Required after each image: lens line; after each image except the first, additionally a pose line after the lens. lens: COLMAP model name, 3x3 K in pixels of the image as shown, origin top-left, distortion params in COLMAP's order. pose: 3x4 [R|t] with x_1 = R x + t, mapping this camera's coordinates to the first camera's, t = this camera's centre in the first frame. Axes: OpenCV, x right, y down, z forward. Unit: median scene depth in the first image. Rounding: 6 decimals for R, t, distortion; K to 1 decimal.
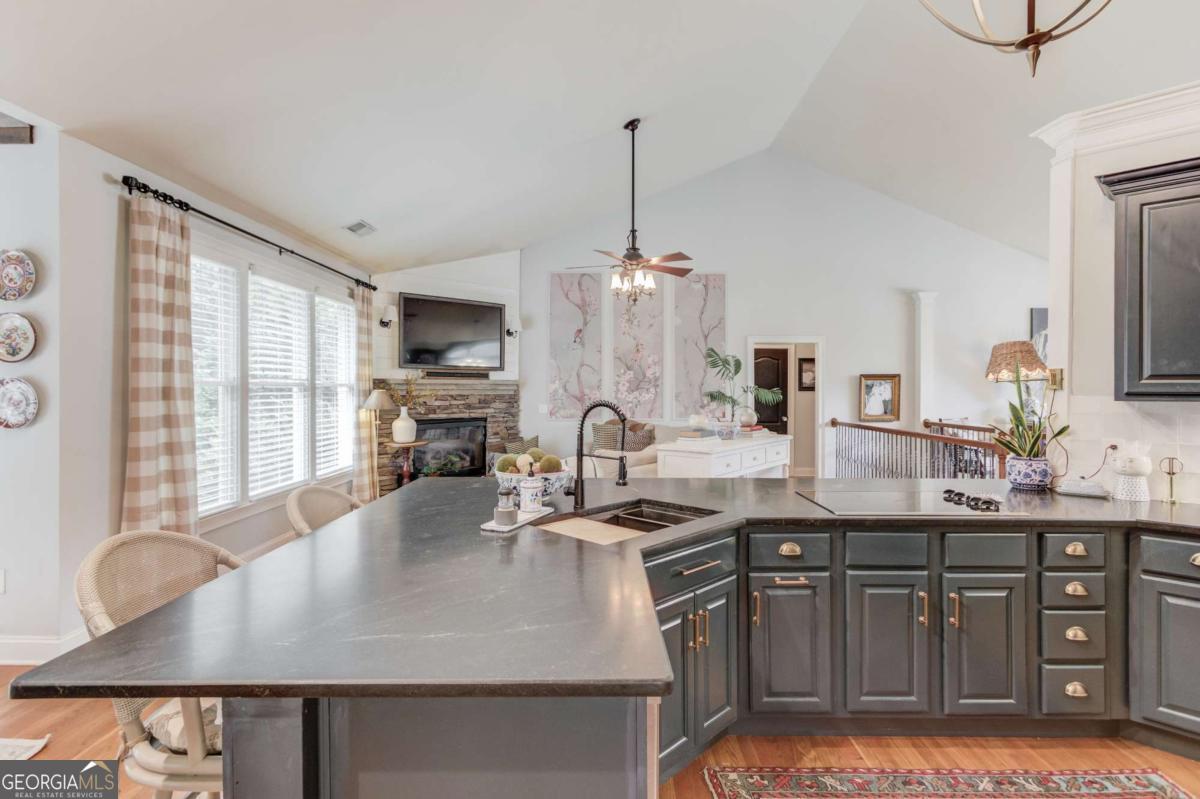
lens RADIAL K [[594.0, 0, 593.3], [0, 594.0, 400.1], [0, 0, 1]] dist [-0.022029, 0.007553]
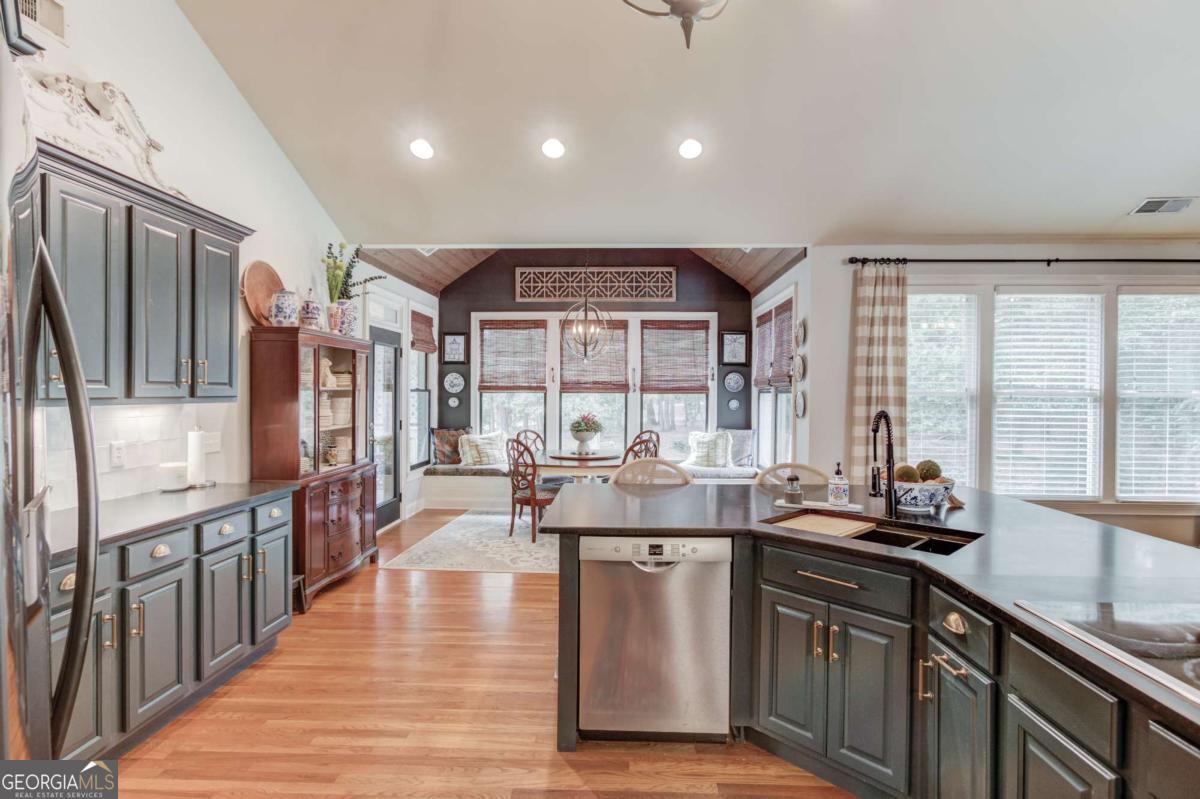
lens RADIAL K [[594.0, 0, 596.0], [0, 594.0, 402.8], [0, 0, 1]] dist [-0.022029, 0.007553]
pose [[-0.037542, 0.019243, -0.999110, 0.299749], [-0.024720, 0.999491, 0.020179, -0.007921], [0.998989, 0.025455, -0.037047, 0.158368]]
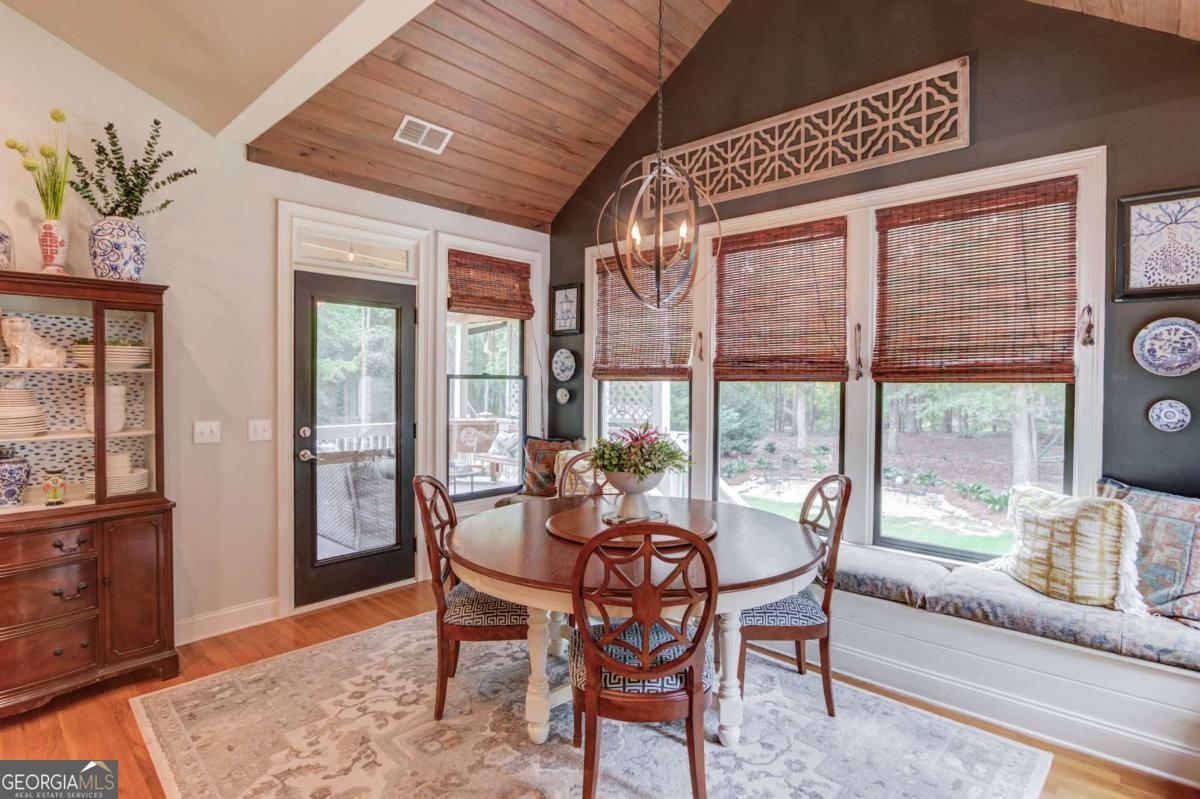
lens RADIAL K [[594.0, 0, 606.6], [0, 594.0, 389.9], [0, 0, 1]] dist [-0.022029, 0.007553]
pose [[-0.667677, 0.007883, -0.744410, -0.198093], [-0.019393, 0.999420, 0.027977, -0.007595], [0.744199, 0.033116, -0.667137, 0.317265]]
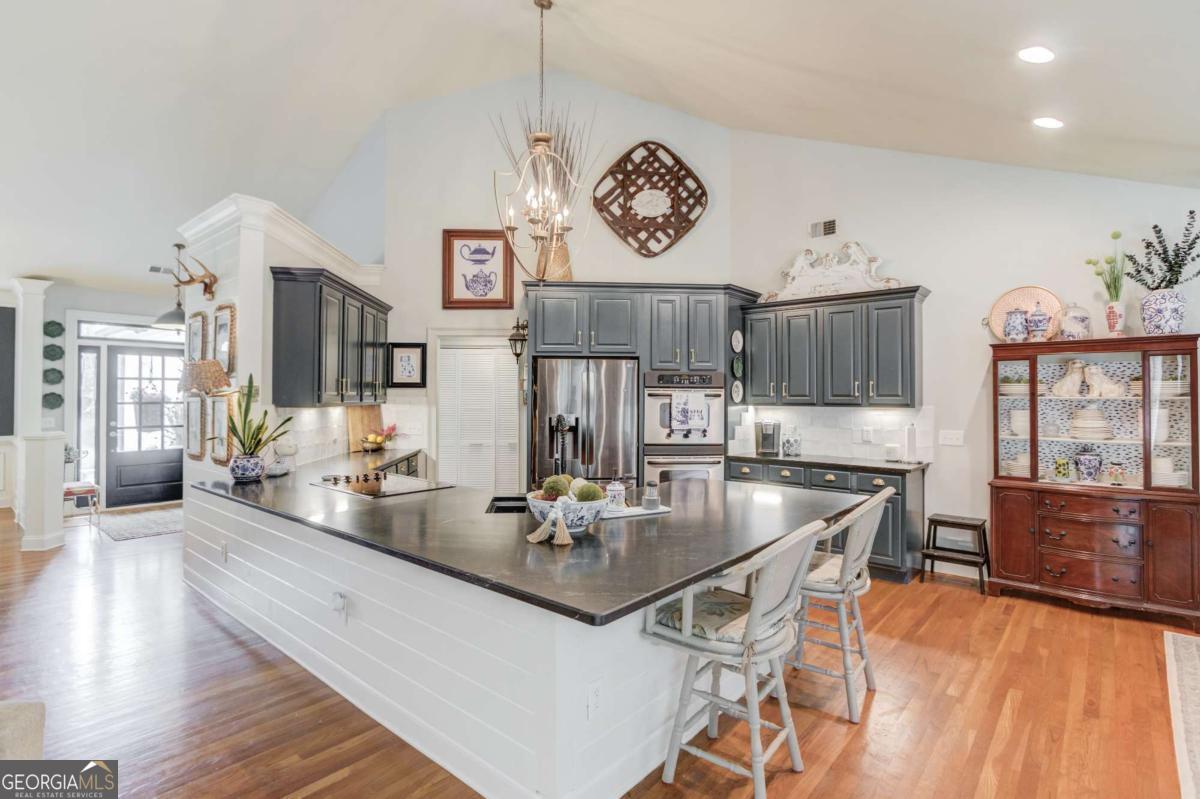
lens RADIAL K [[594.0, 0, 579.5], [0, 594.0, 390.9], [0, 0, 1]] dist [-0.022029, 0.007553]
pose [[-0.750463, 0.006195, 0.660883, -0.220877], [0.008419, 0.999965, 0.000188, -0.013588], [-0.660858, 0.005705, -0.750489, 0.545238]]
